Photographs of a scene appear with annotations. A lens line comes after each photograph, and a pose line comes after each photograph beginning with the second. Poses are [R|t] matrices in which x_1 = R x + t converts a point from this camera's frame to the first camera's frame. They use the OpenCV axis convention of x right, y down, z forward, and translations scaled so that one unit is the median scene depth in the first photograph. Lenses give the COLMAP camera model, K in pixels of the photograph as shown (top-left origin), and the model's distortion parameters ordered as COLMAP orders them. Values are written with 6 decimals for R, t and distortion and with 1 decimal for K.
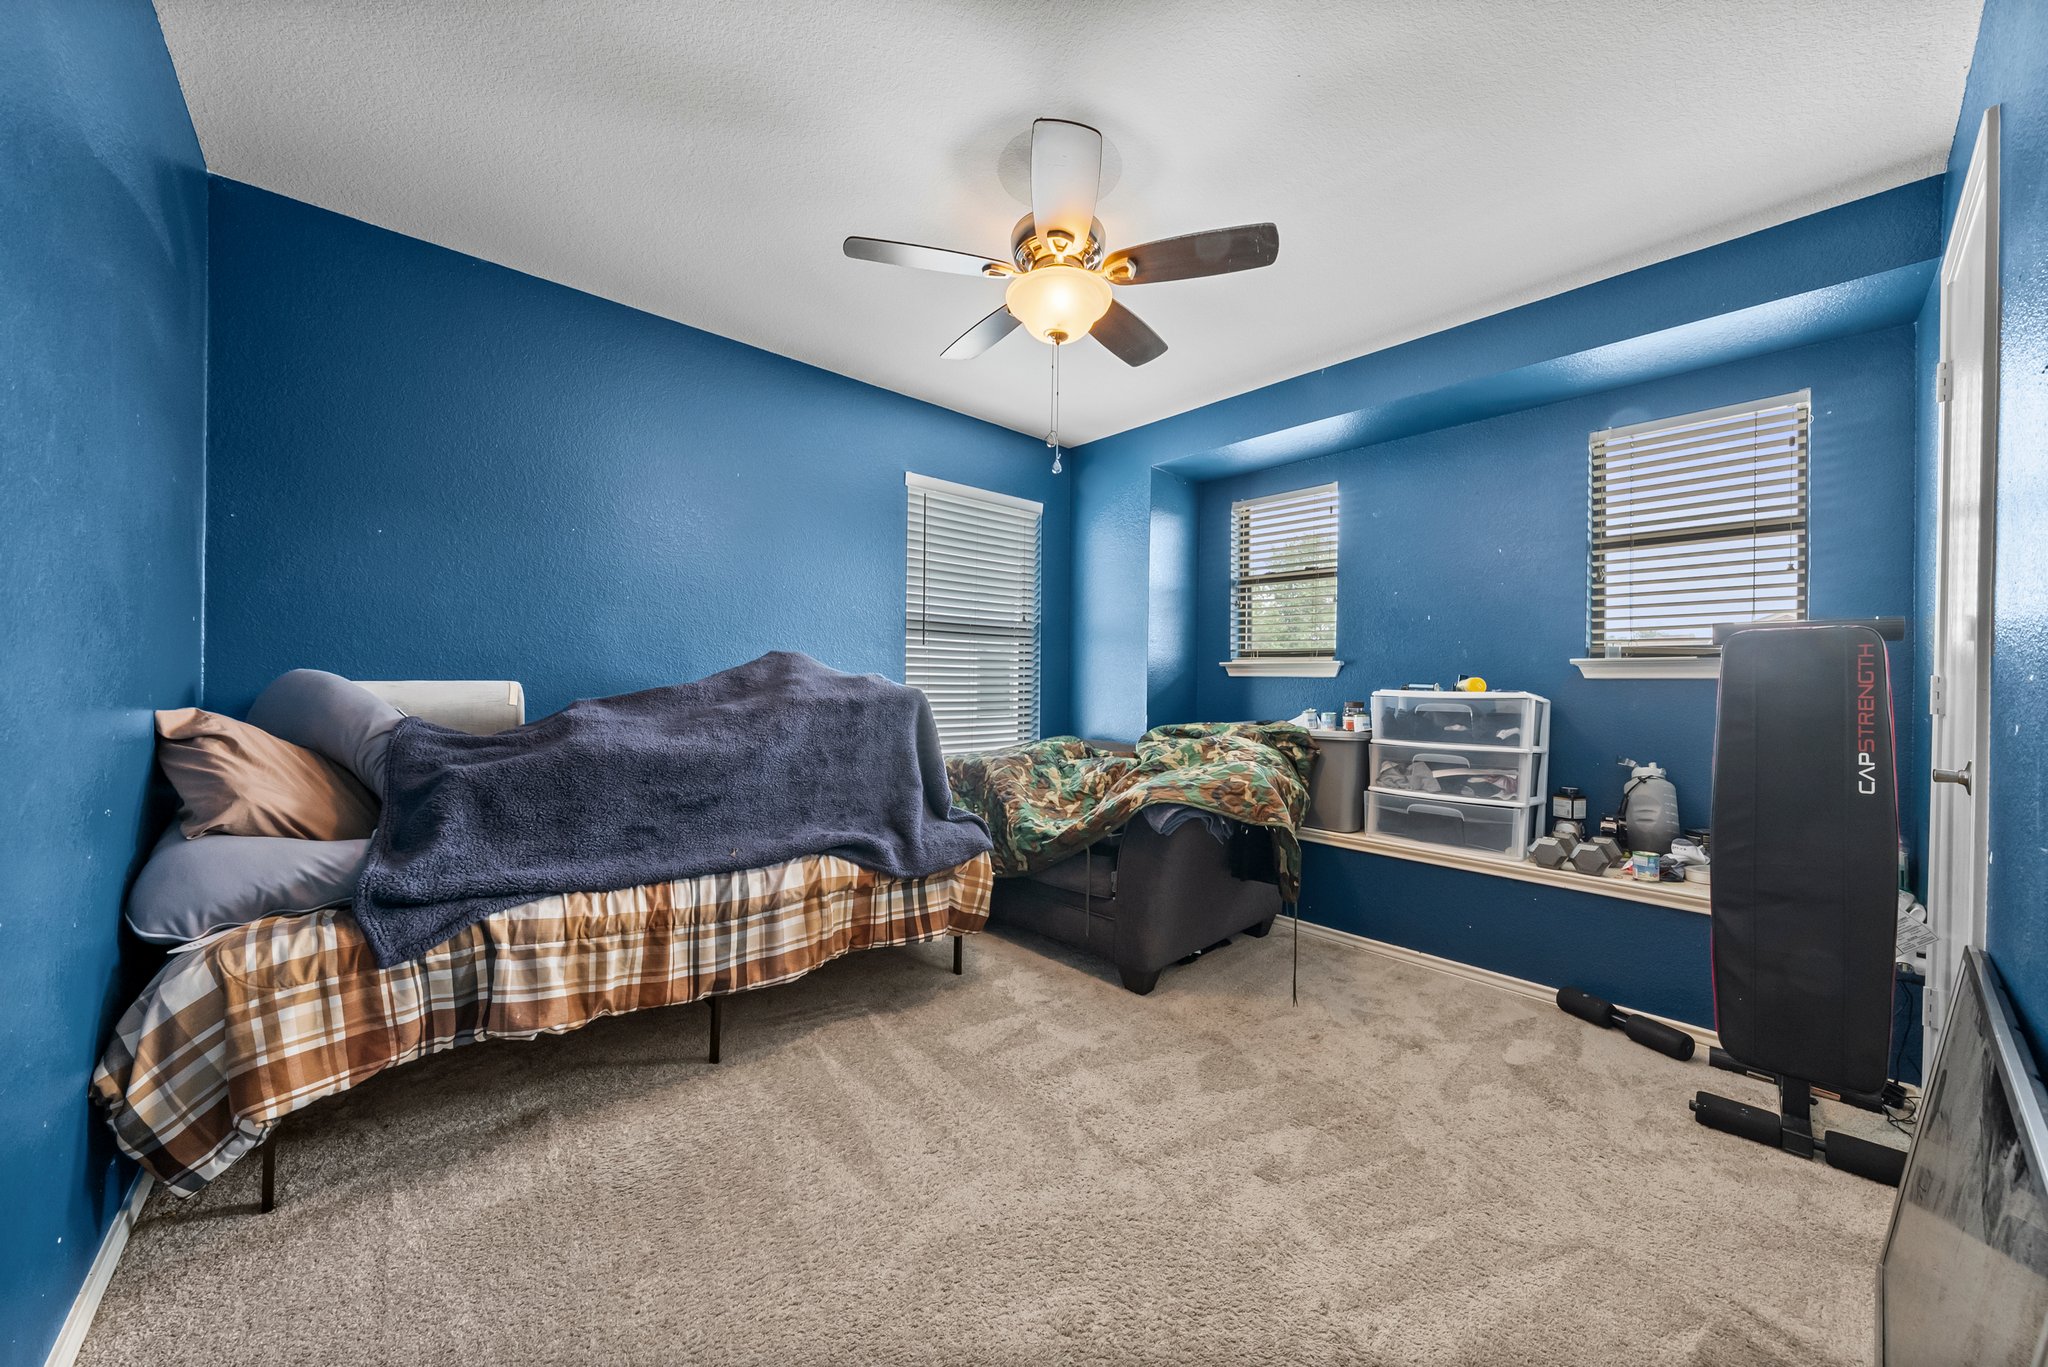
lens RADIAL K [[710.2, 0, 1025.2], [0, 710.2, 681.9], [0, 0, 1]] dist [0.000203, -0.000056]
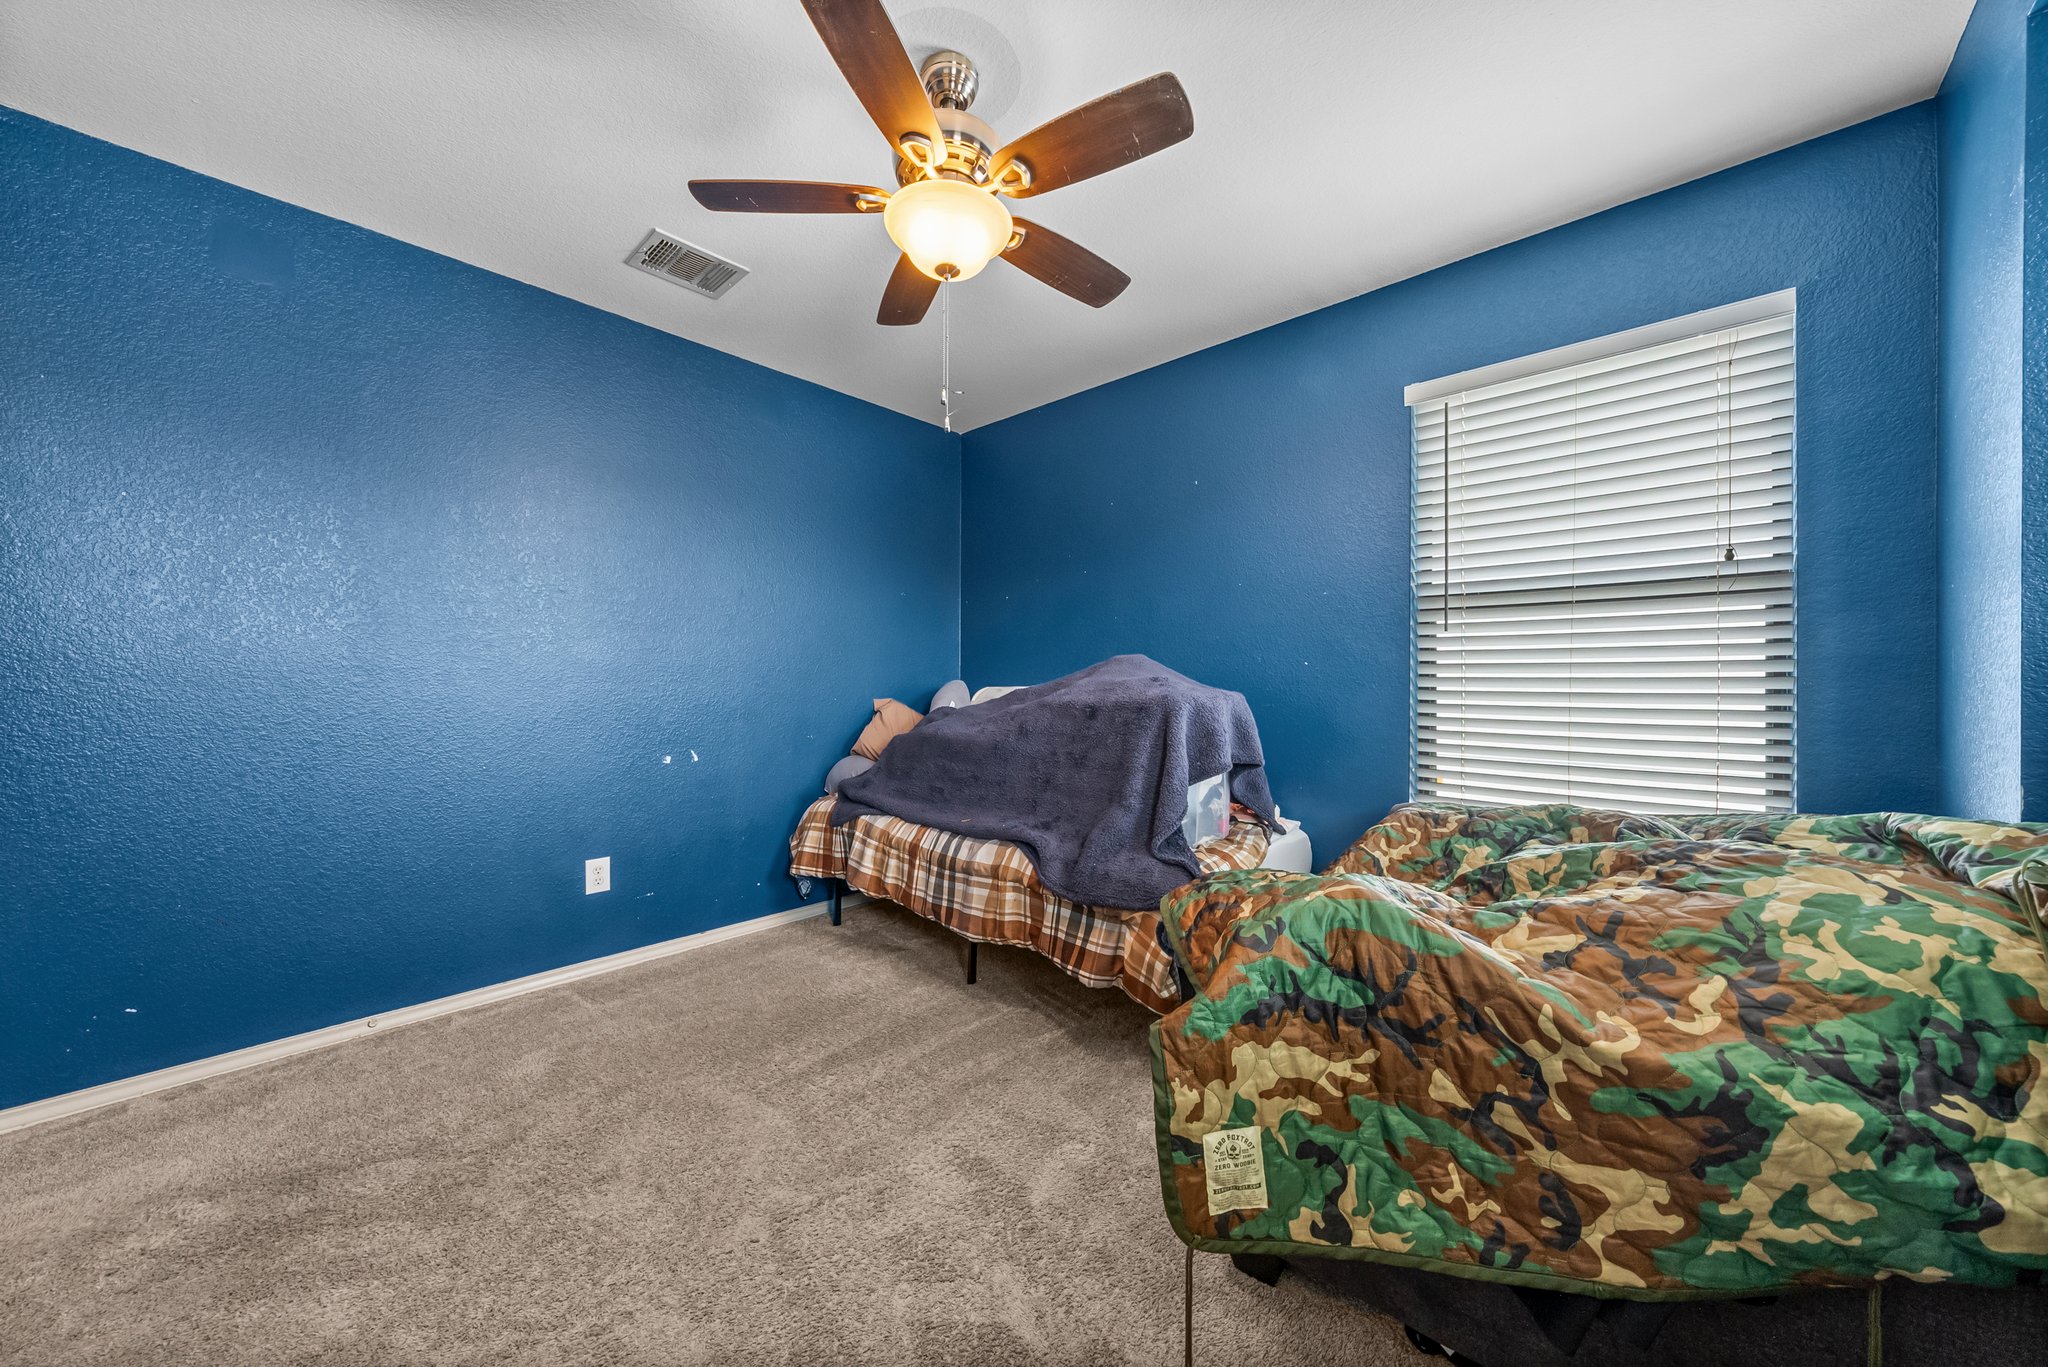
lens RADIAL K [[710.2, 0, 1026.2], [0, 710.2, 684.3], [0, 0, 1]] dist [0.000203, -0.000056]
pose [[0.104302, -0.006546, -0.994524, 0.870199], [-0.005543, 0.999959, -0.007163, 0.007672], [0.994530, 0.006260, 0.104261, 0.993017]]
